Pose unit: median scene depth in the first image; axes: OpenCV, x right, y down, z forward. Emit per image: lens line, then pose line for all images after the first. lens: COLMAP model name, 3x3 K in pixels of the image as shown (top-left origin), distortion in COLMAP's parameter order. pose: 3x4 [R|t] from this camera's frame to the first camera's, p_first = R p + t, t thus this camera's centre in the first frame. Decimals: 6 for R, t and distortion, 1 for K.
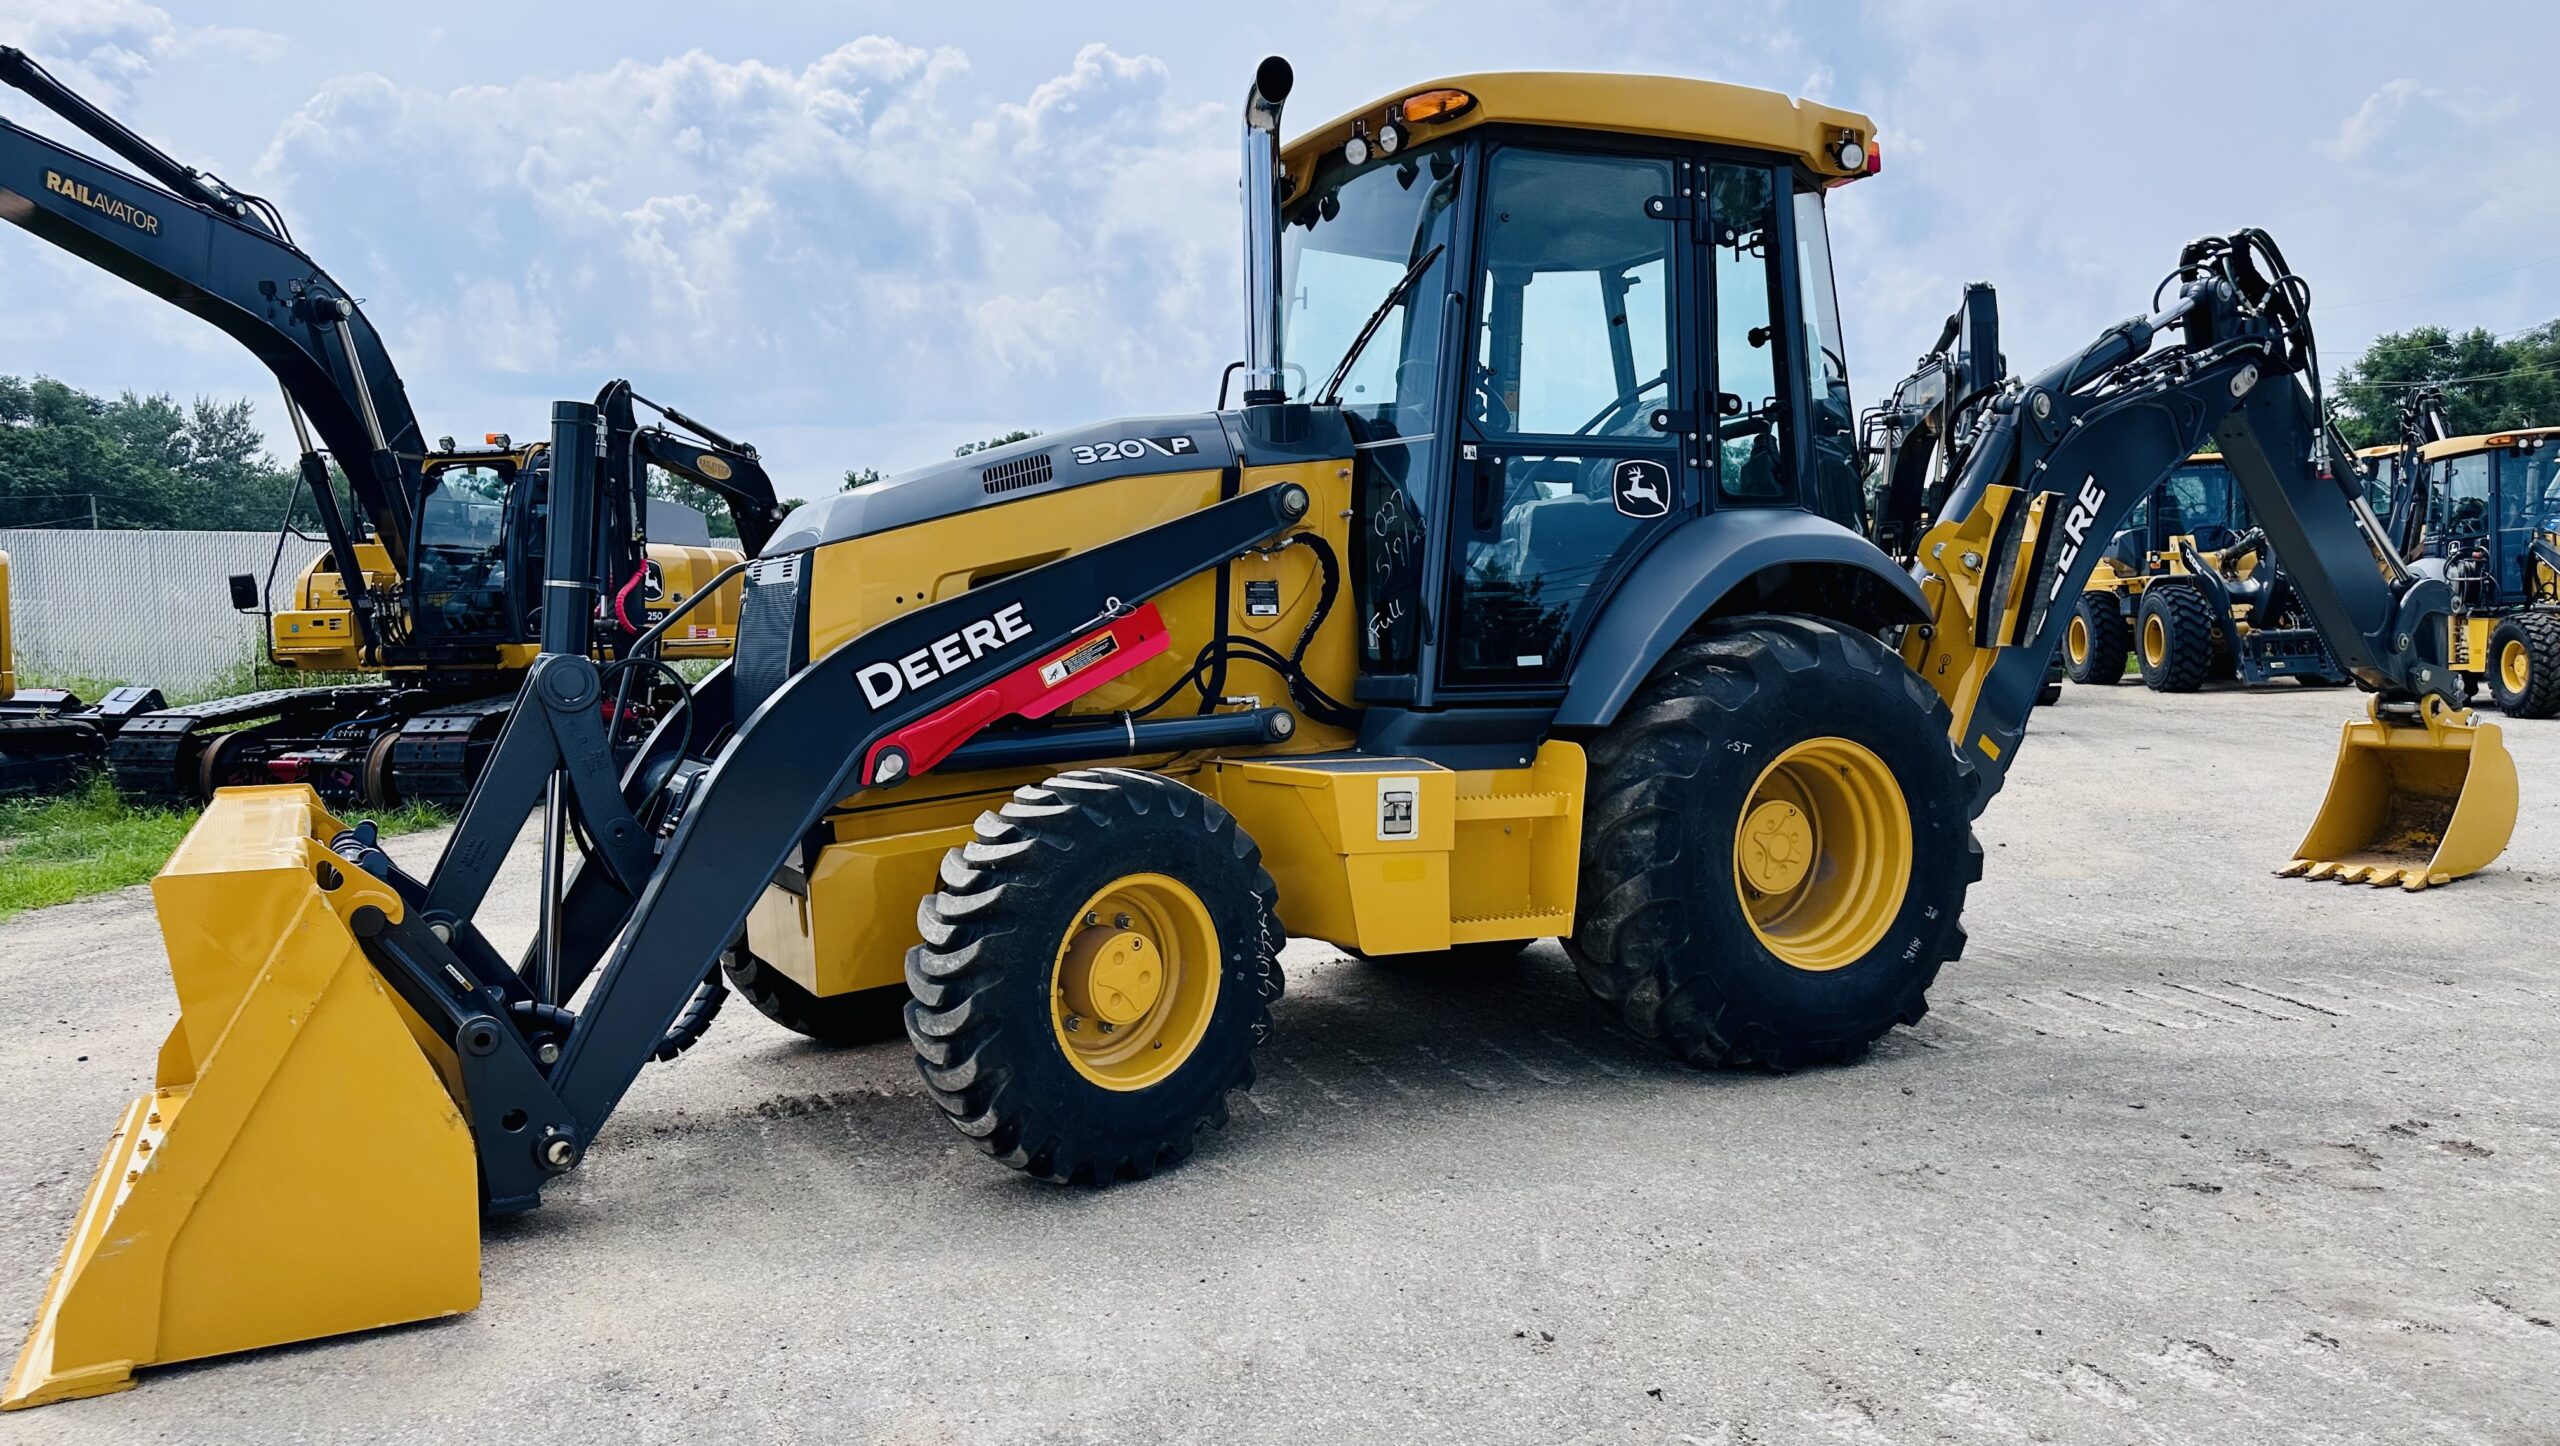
lens RADIAL K [[1888.5, 0, 1280.0], [0, 1888.5, 723.0], [0, 0, 1]] dist [-0.041615, 0.002358]
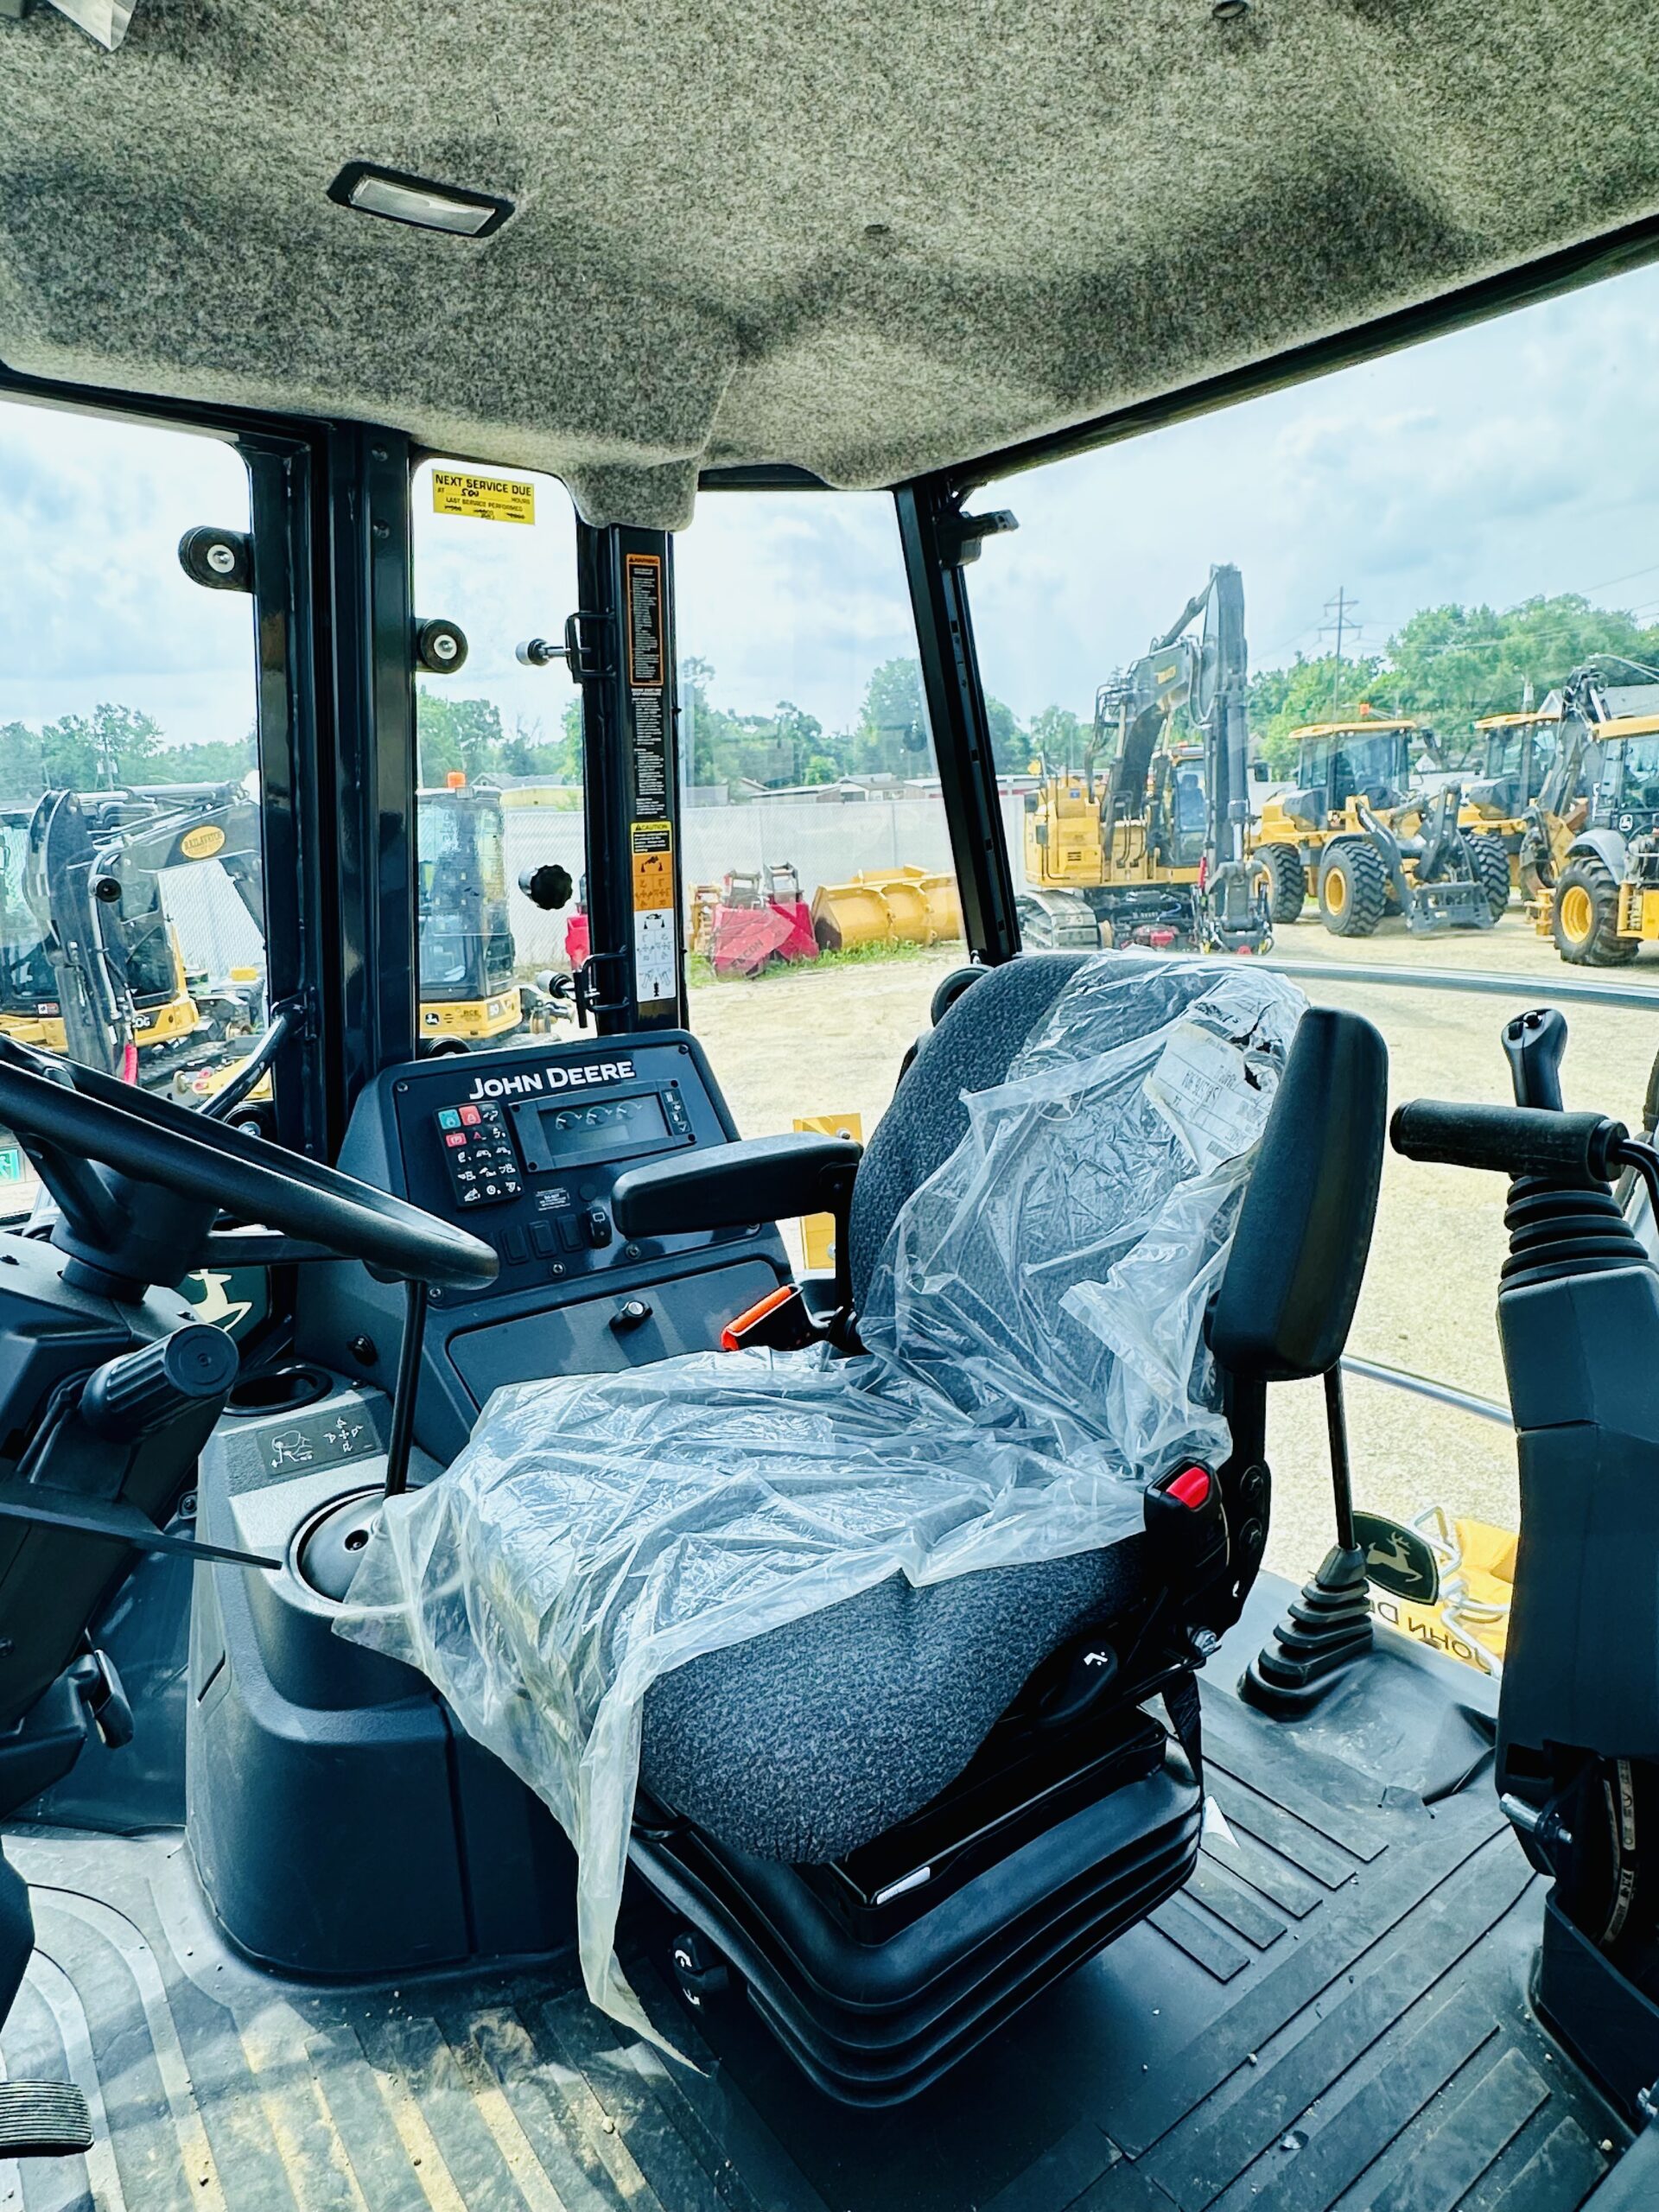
lens RADIAL K [[1327.1, 0, 890.2], [0, 1327.1, 1106.4], [0, 0, 1]] dist [-0.000095, -0.000233]
pose [[0.981344, -0.051849, 0.185136, 0.038346], [0.021245, 0.986296, 0.163611, -0.054633], [-0.191082, -0.156625, 0.968997, 0.241555]]
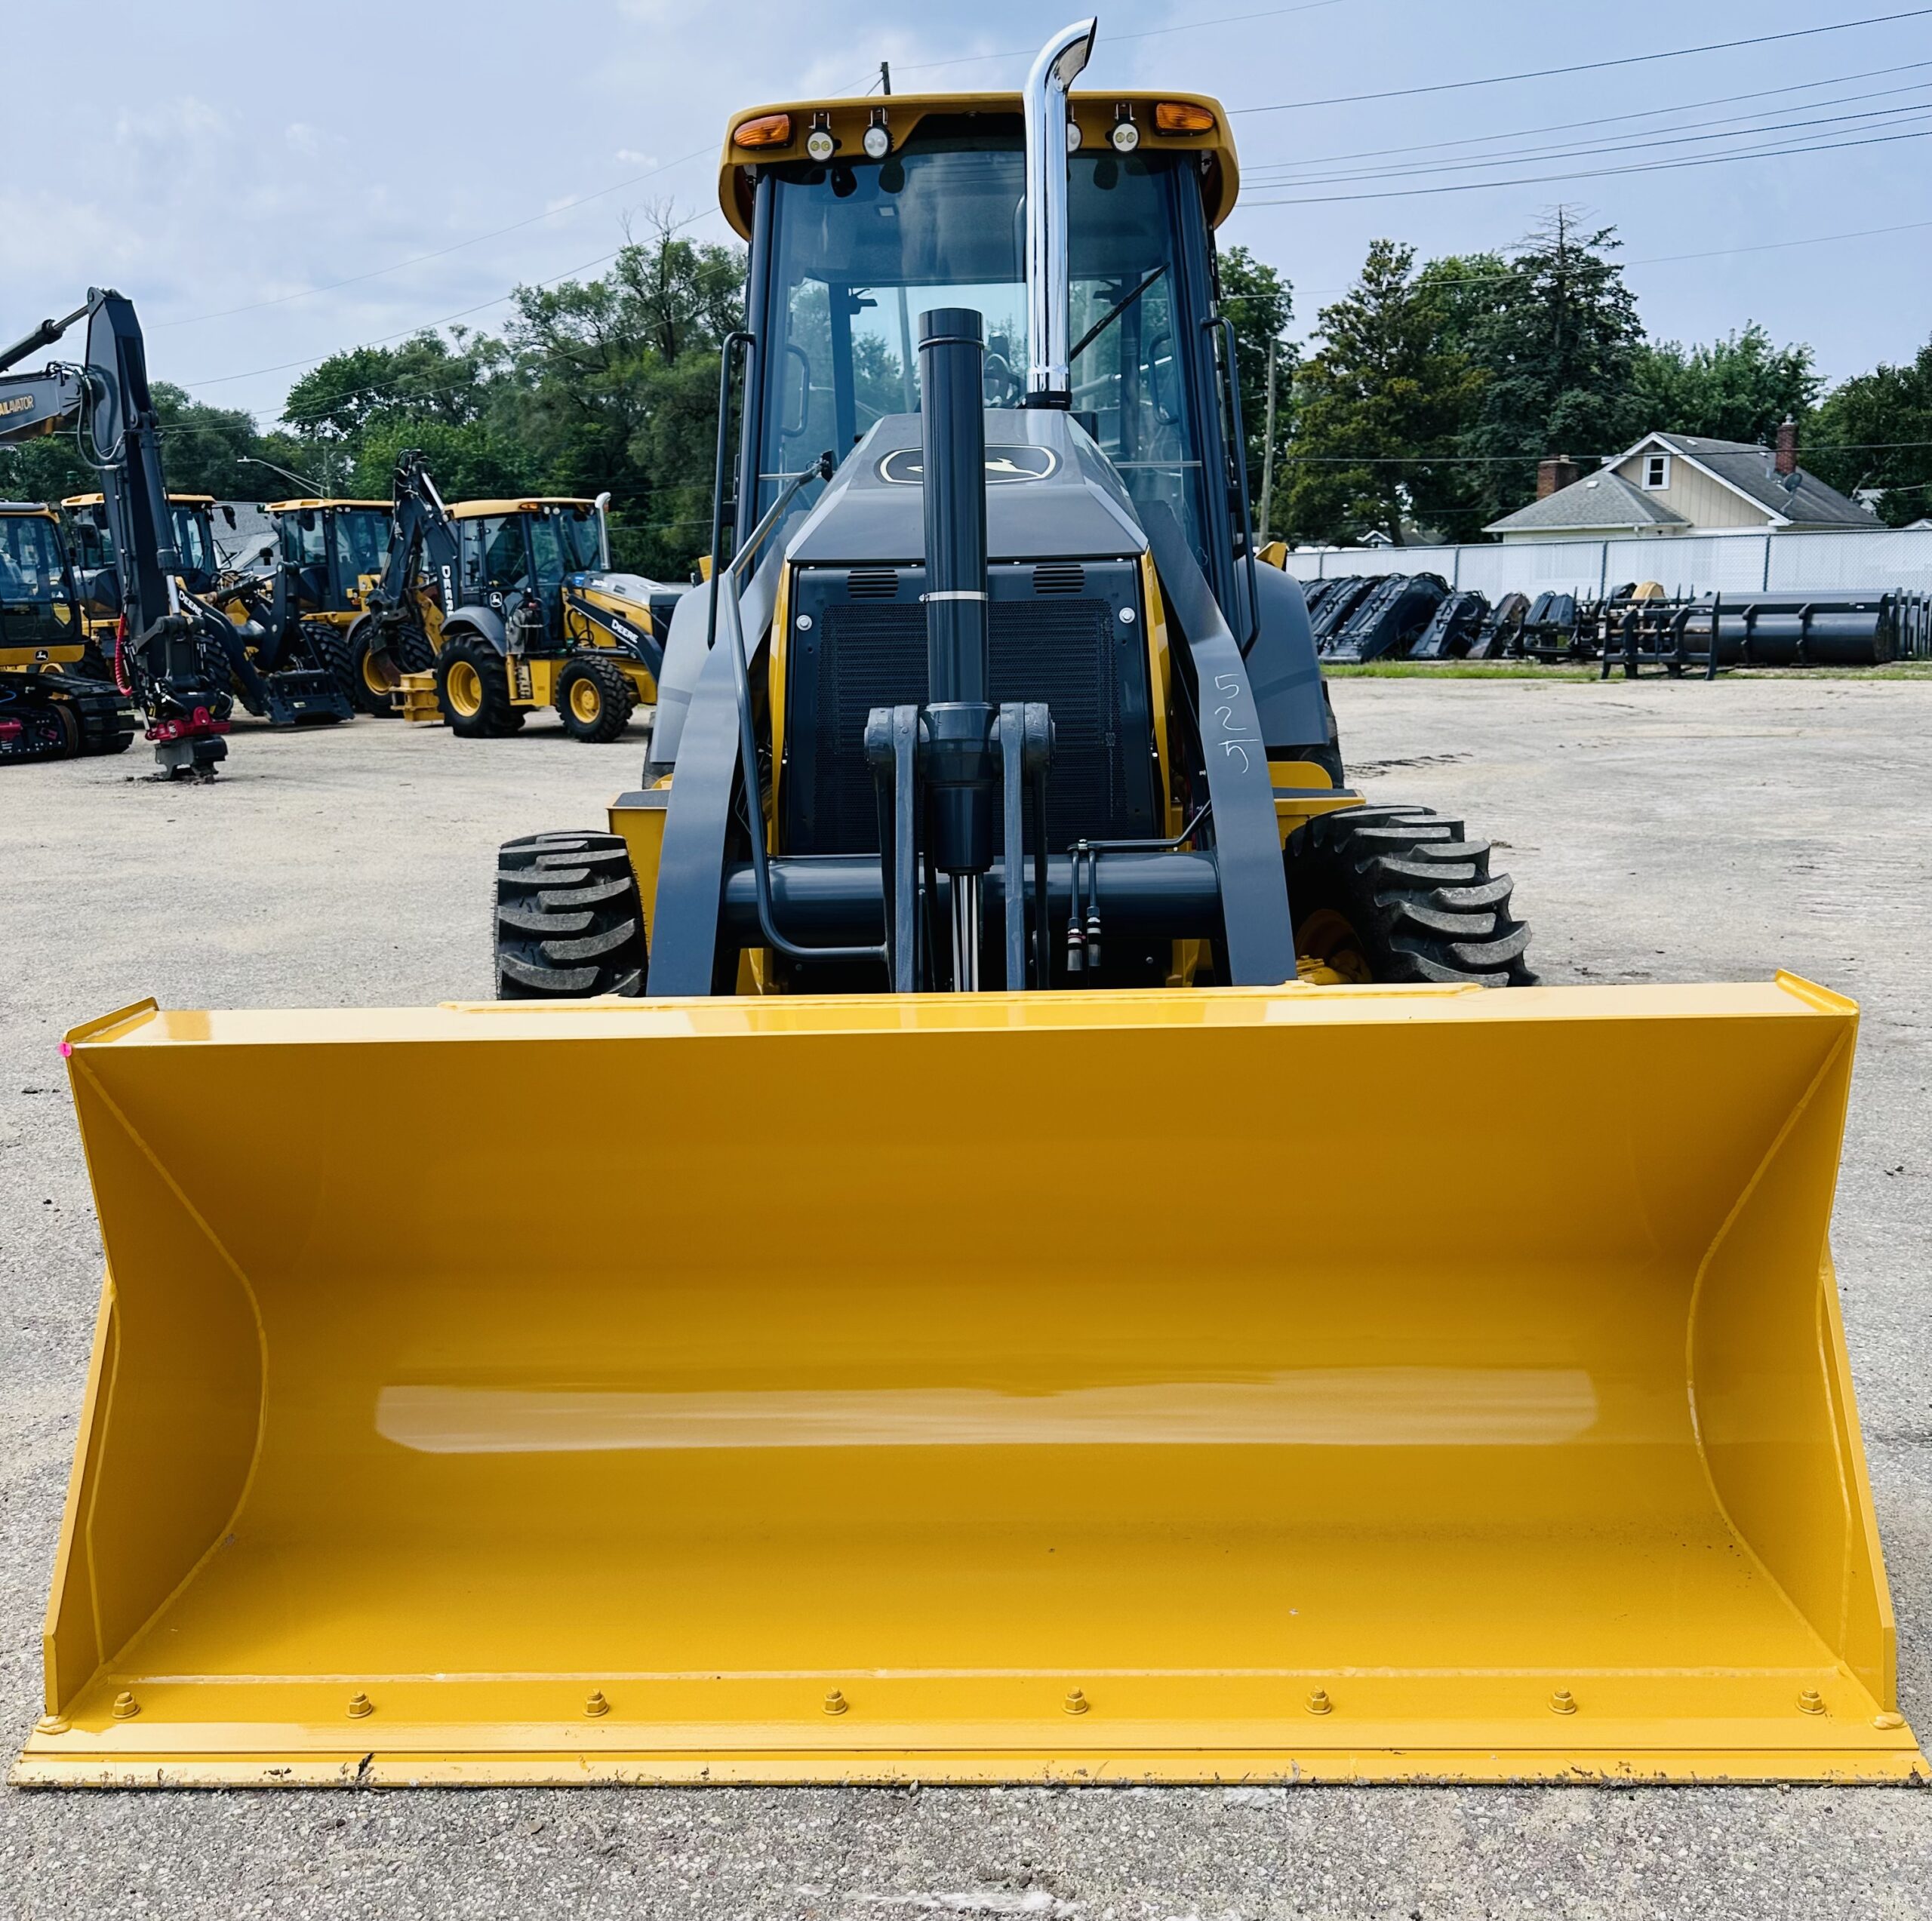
lens RADIAL K [[1861.1, 0, 966.0], [0, 1861.1, 960.5], [0, 0, 1]] dist [0.003437, -0.002931]
pose [[0.476710, -0.136384, 0.868416, -0.218614], [0.047857, 0.990453, 0.129279, -0.005865], [-0.877757, -0.020069, 0.478686, 0.155184]]
